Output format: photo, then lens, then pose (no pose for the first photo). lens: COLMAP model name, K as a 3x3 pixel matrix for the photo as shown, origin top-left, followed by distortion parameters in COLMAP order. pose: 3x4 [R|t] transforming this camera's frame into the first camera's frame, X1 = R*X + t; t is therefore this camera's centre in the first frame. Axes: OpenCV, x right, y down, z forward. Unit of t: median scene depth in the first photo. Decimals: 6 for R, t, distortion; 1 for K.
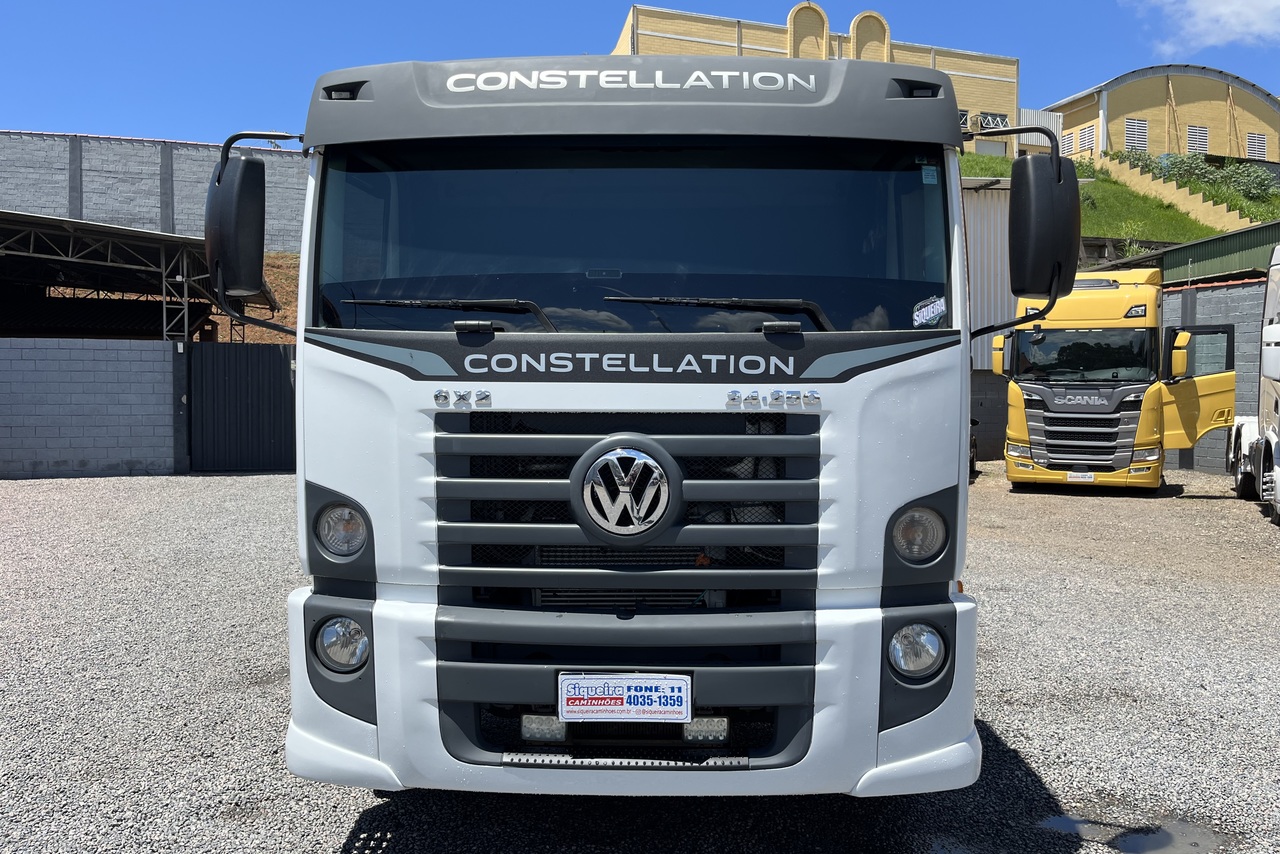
lens RADIAL K [[991.4, 0, 640.0], [0, 991.4, 427.0], [0, 0, 1]] dist [0.004537, 0.001264]
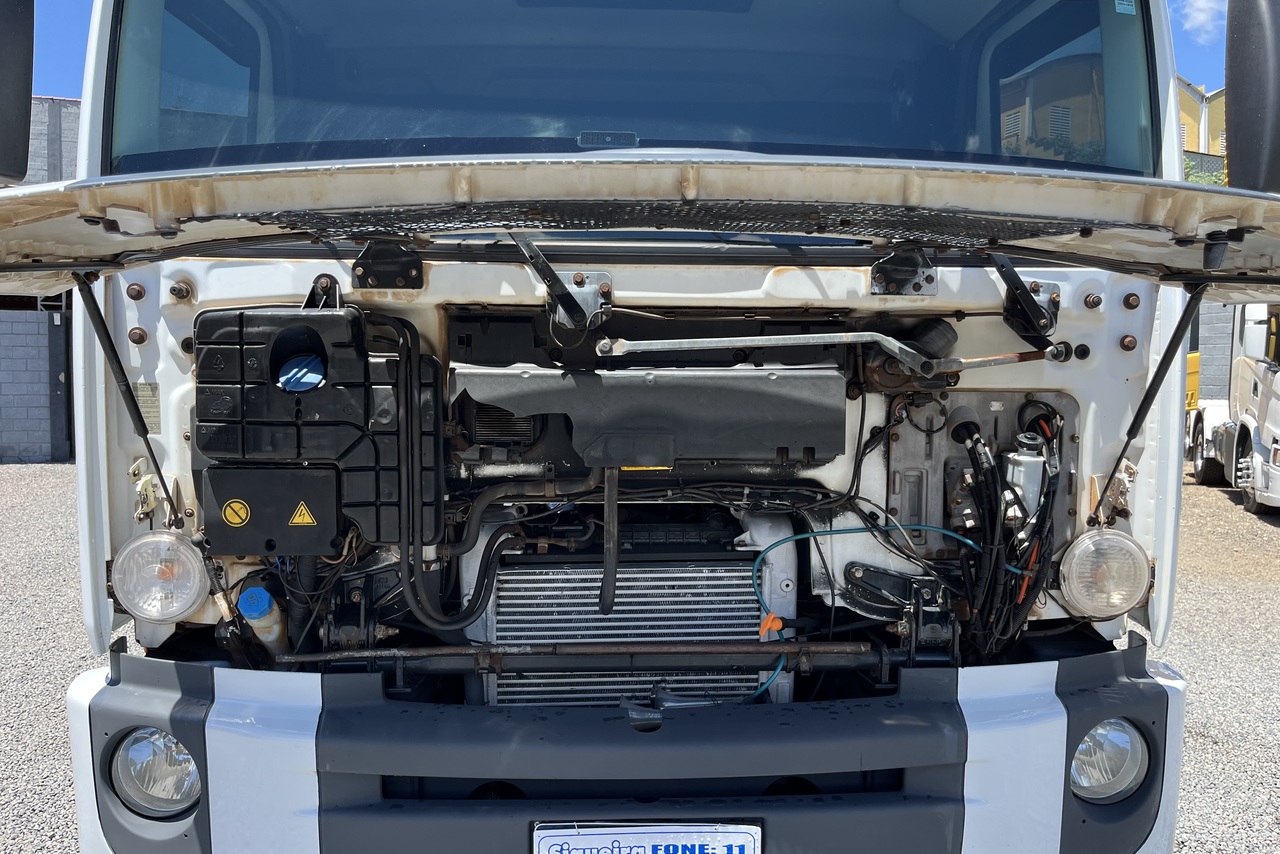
lens RADIAL K [[959.4, 0, 640.0], [0, 959.4, 427.0], [0, 0, 1]] dist [-0.035549, -0.000564]
pose [[0.996234, 0.000742, 0.086703, -0.020209], [-0.002164, 0.999865, 0.016316, 0.001814], [-0.086679, -0.016442, 0.996101, 0.131463]]
